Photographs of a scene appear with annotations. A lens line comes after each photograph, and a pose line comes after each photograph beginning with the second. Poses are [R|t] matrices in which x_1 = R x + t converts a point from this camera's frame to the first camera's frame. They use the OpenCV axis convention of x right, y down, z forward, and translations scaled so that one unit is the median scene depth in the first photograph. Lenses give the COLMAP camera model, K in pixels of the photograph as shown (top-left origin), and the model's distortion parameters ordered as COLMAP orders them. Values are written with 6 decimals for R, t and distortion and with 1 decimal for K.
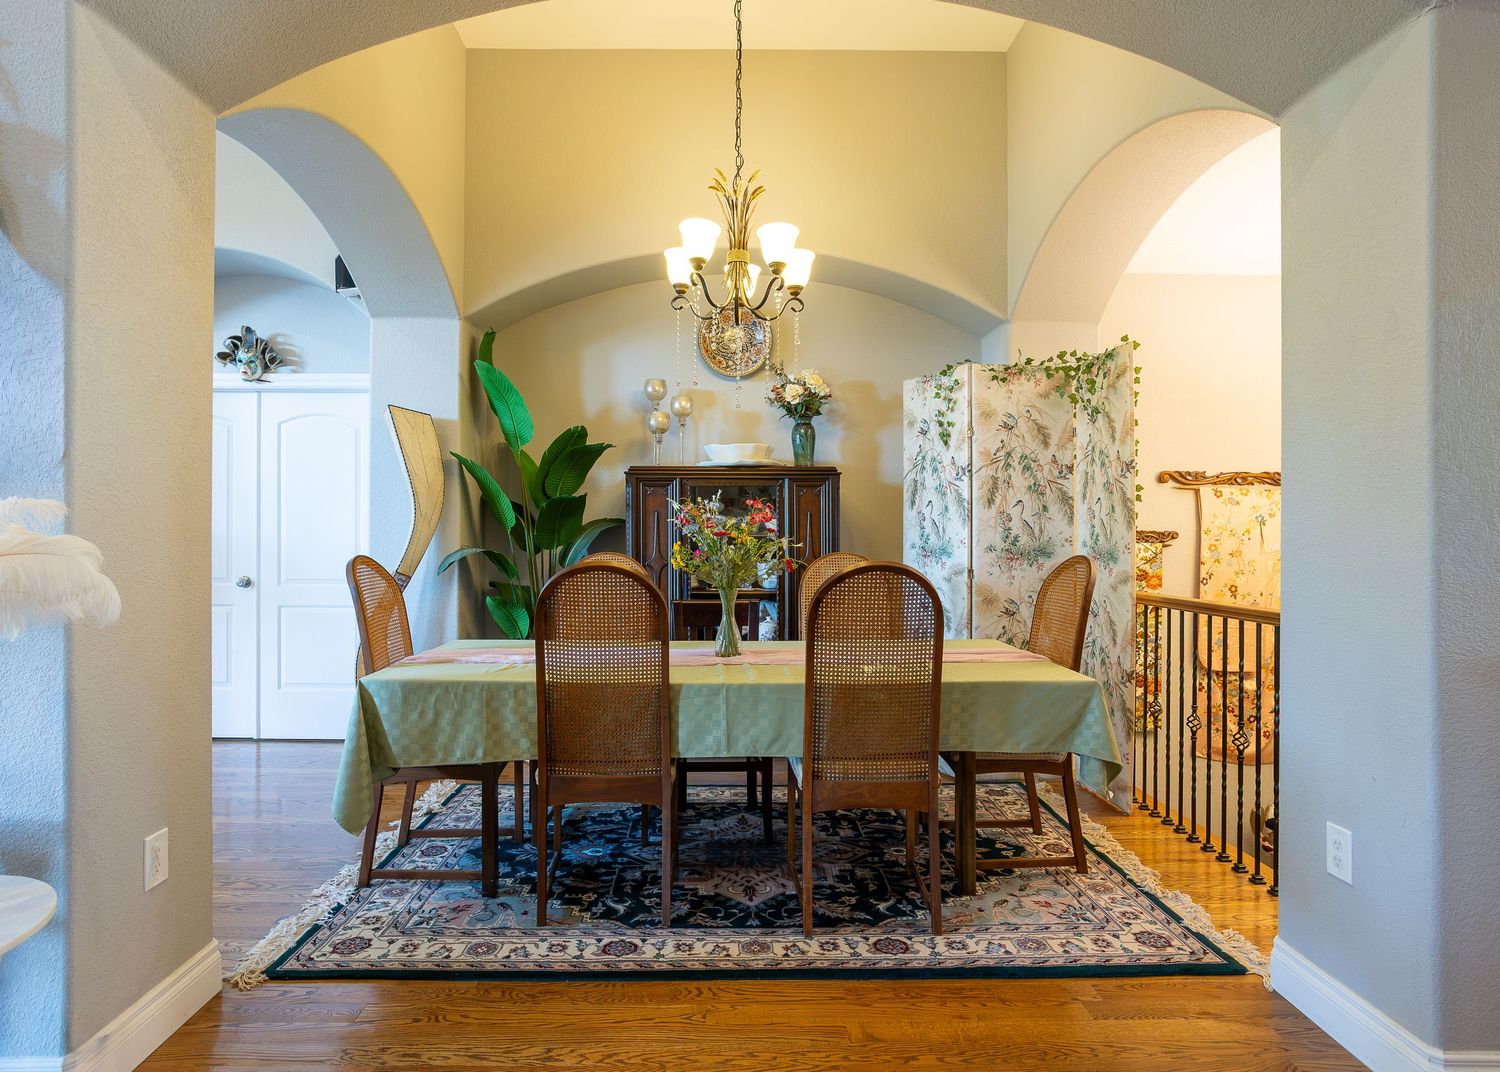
lens RADIAL K [[836.8, 0, 747.1], [0, 836.8, 536.2], [0, 0, 1]] dist [-0.034474, 0.004247]
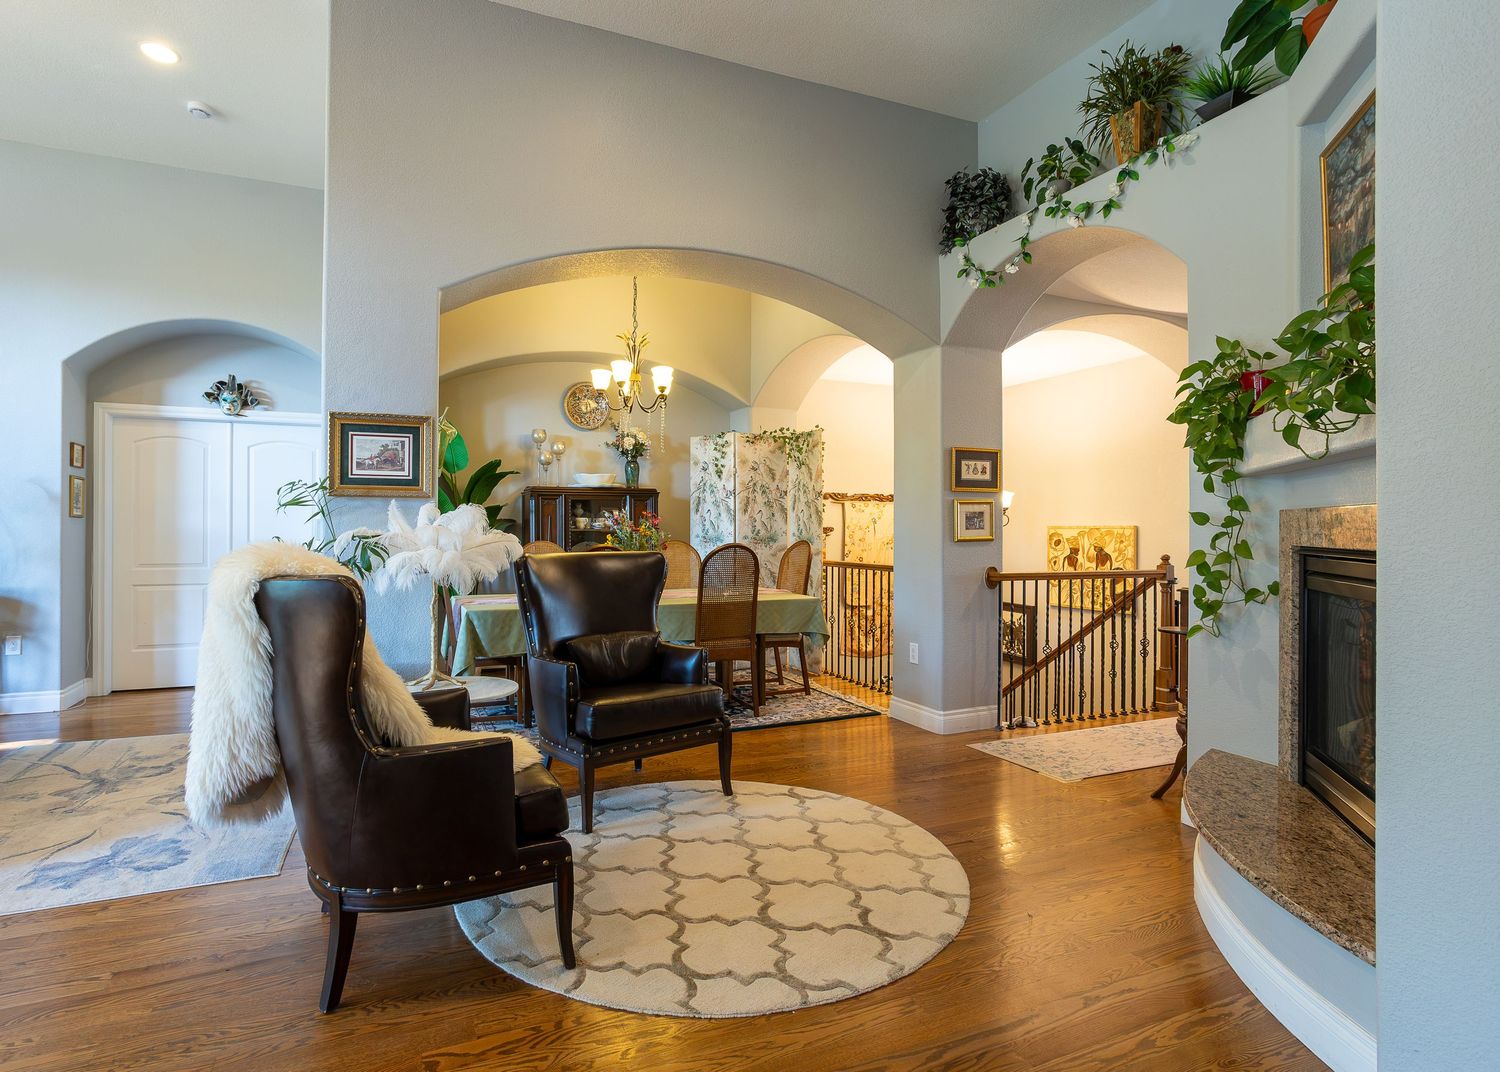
lens RADIAL K [[755.1, 0, 753.1], [0, 755.1, 528.2], [0, 0, 1]] dist [-0.015279, -0.000012]
pose [[0.913604, -0.001870, 0.406601, -0.328672], [0.002437, 0.999997, -0.000875, -0.003250], [-0.406598, 0.001790, 0.913605, -0.448060]]
